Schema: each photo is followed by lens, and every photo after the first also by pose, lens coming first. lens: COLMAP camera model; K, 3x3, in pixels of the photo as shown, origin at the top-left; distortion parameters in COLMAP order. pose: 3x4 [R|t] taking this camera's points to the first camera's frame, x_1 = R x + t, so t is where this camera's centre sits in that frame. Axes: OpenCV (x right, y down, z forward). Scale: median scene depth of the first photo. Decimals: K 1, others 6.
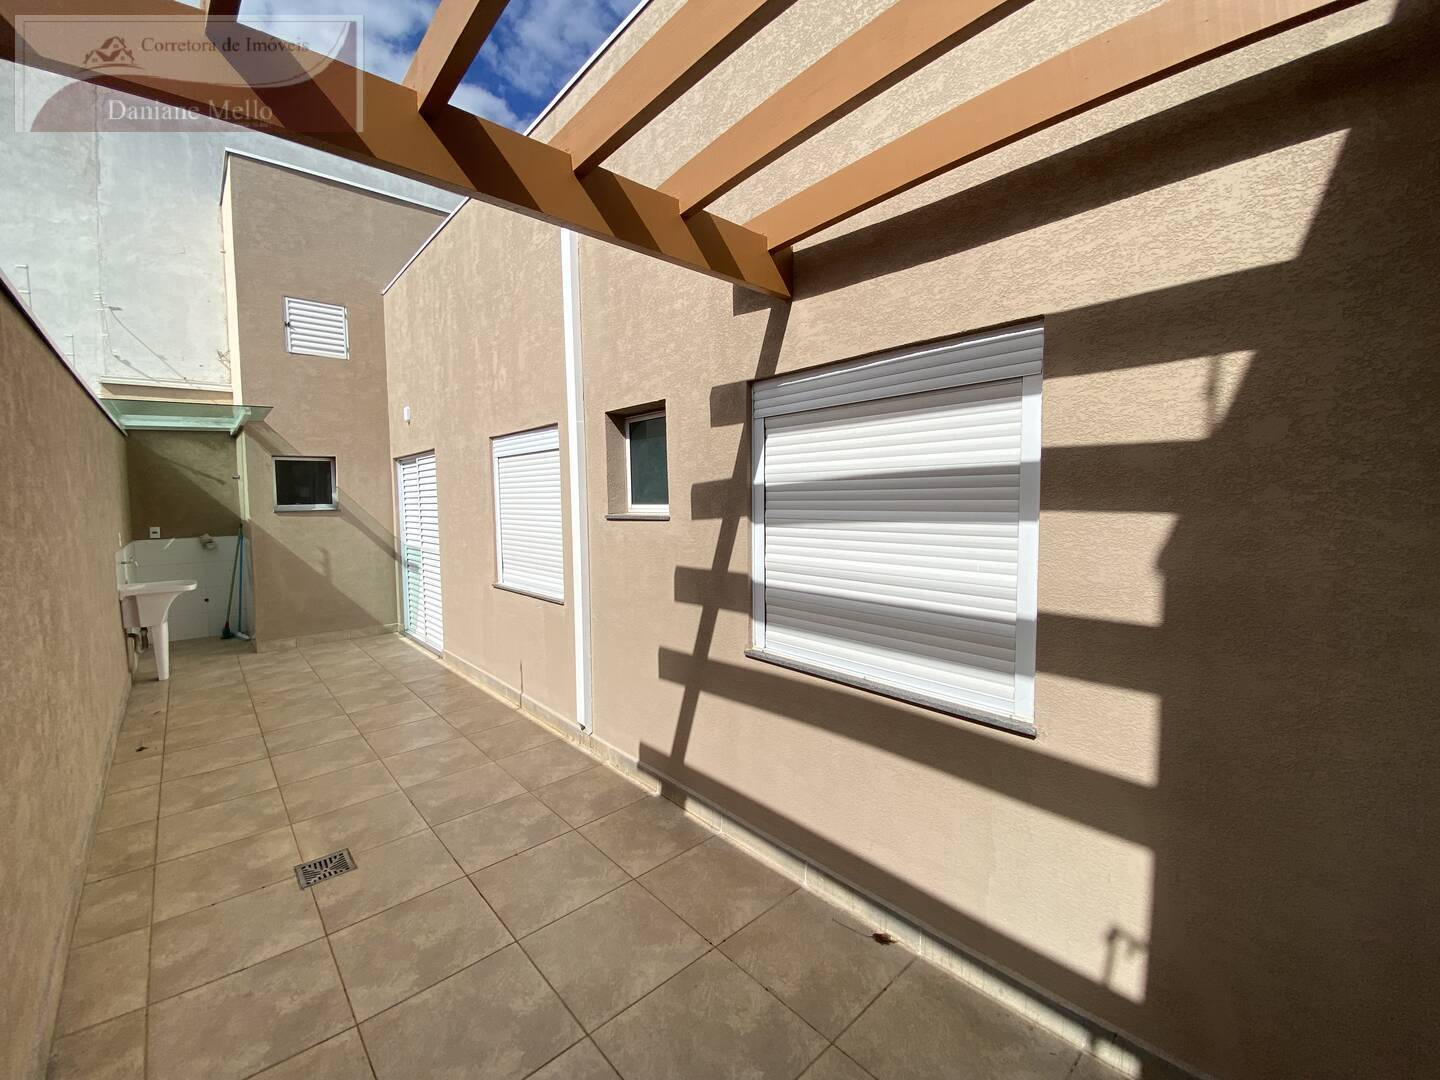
lens RADIAL K [[579.7, 0, 712.5], [0, 579.7, 536.4], [0, 0, 1]] dist [0.017126, -0.017472]
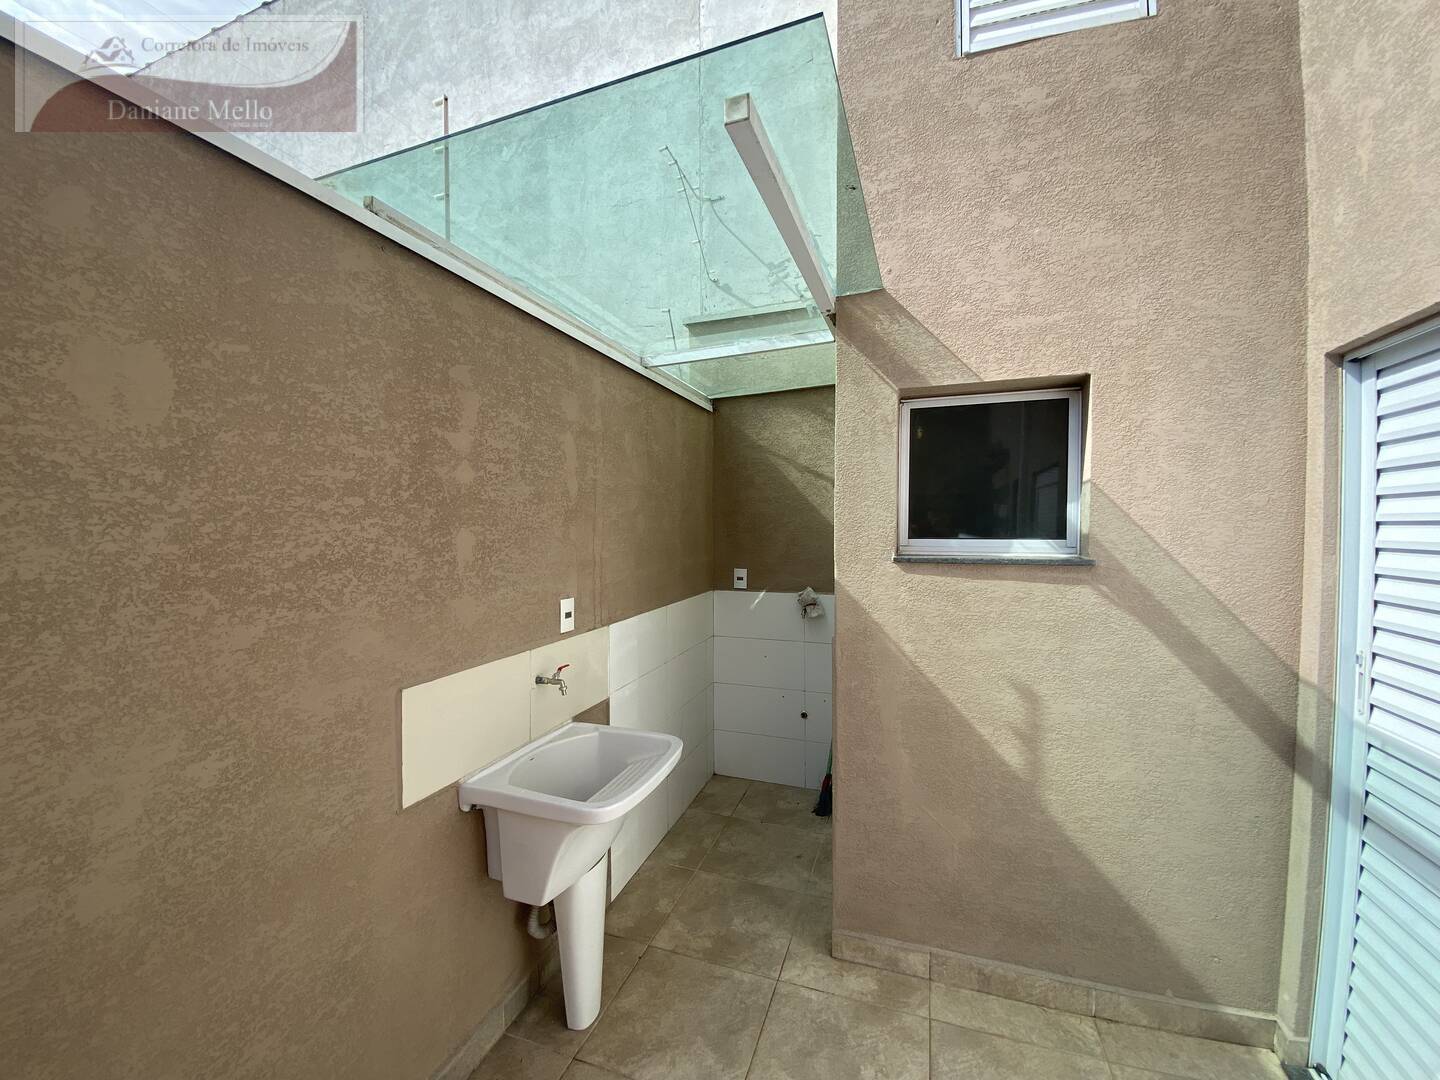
lens RADIAL K [[579.7, 0, 712.5], [0, 579.7, 536.4], [0, 0, 1]] dist [0.017126, -0.017472]
pose [[0.478734, 0.032689, -0.877351, -0.482062], [-0.063537, 0.997976, 0.002513, -0.047411], [0.875658, 0.054541, 0.479842, 0.704784]]
